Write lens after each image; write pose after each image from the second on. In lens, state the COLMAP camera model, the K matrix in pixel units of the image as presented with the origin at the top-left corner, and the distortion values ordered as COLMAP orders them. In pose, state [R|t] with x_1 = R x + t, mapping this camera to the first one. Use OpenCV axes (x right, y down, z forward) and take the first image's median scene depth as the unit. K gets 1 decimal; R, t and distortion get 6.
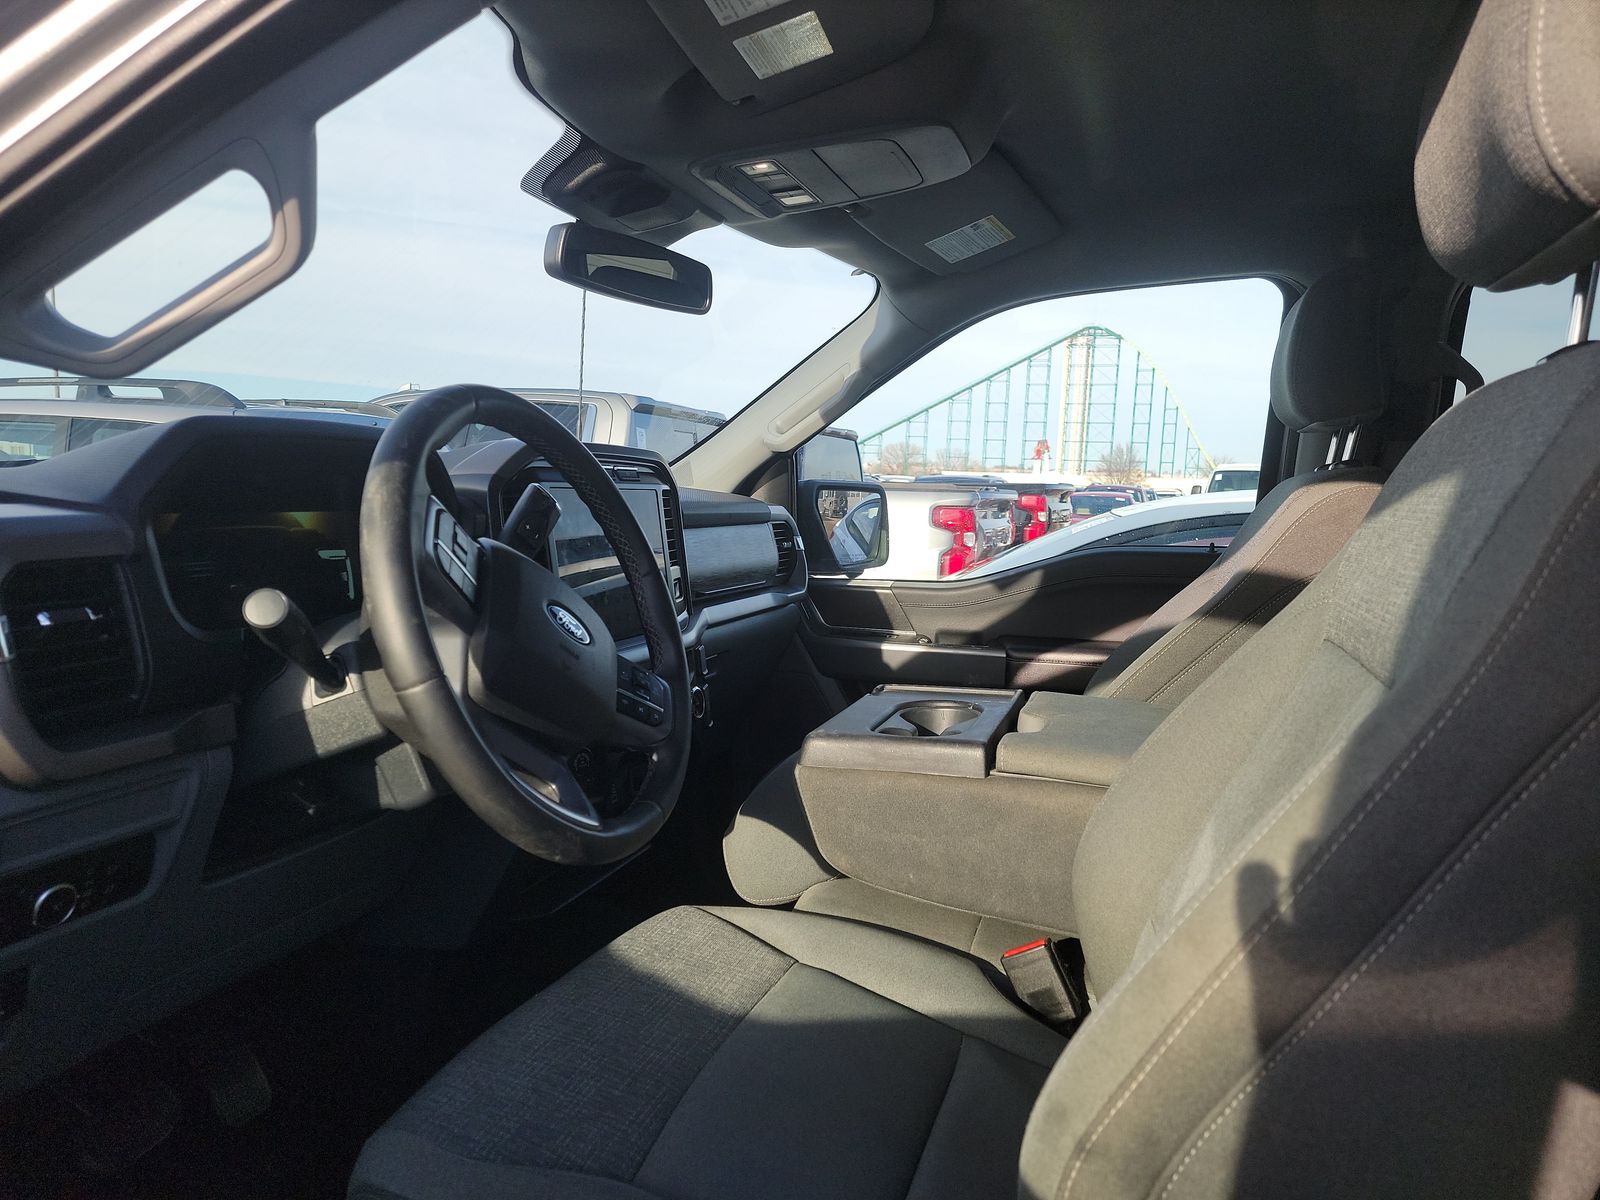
lens RADIAL K [[1113.1, 0, 800.3], [0, 1113.1, 593.9], [0, 0, 1]] dist [0.064276, -0.055121]
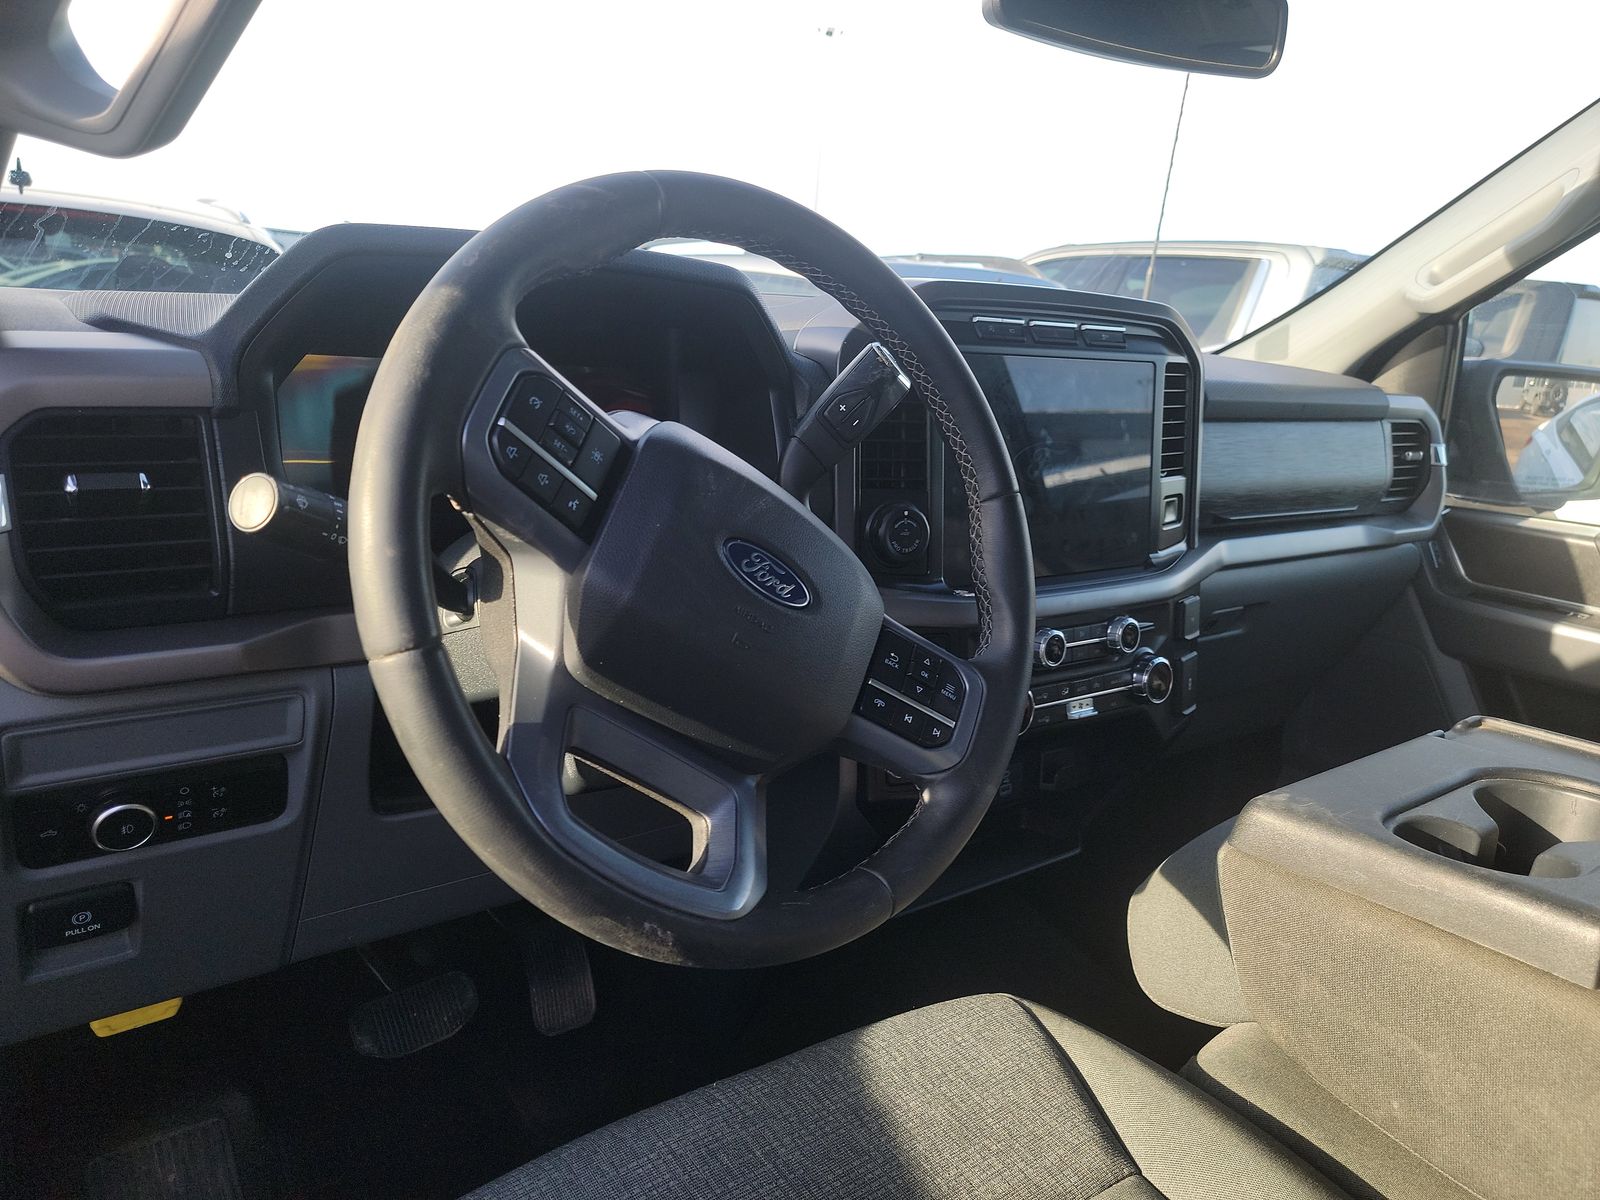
lens RADIAL K [[1113.1, 0, 793.4], [0, 1113.1, 612.2], [0, 0, 1]] dist [0.064276, -0.055121]
pose [[0.825533, 0.172051, -0.537489, 0.080182], [-0.100473, 0.981988, 0.160017, -0.029662], [0.555338, -0.078096, 0.827950, 0.285580]]
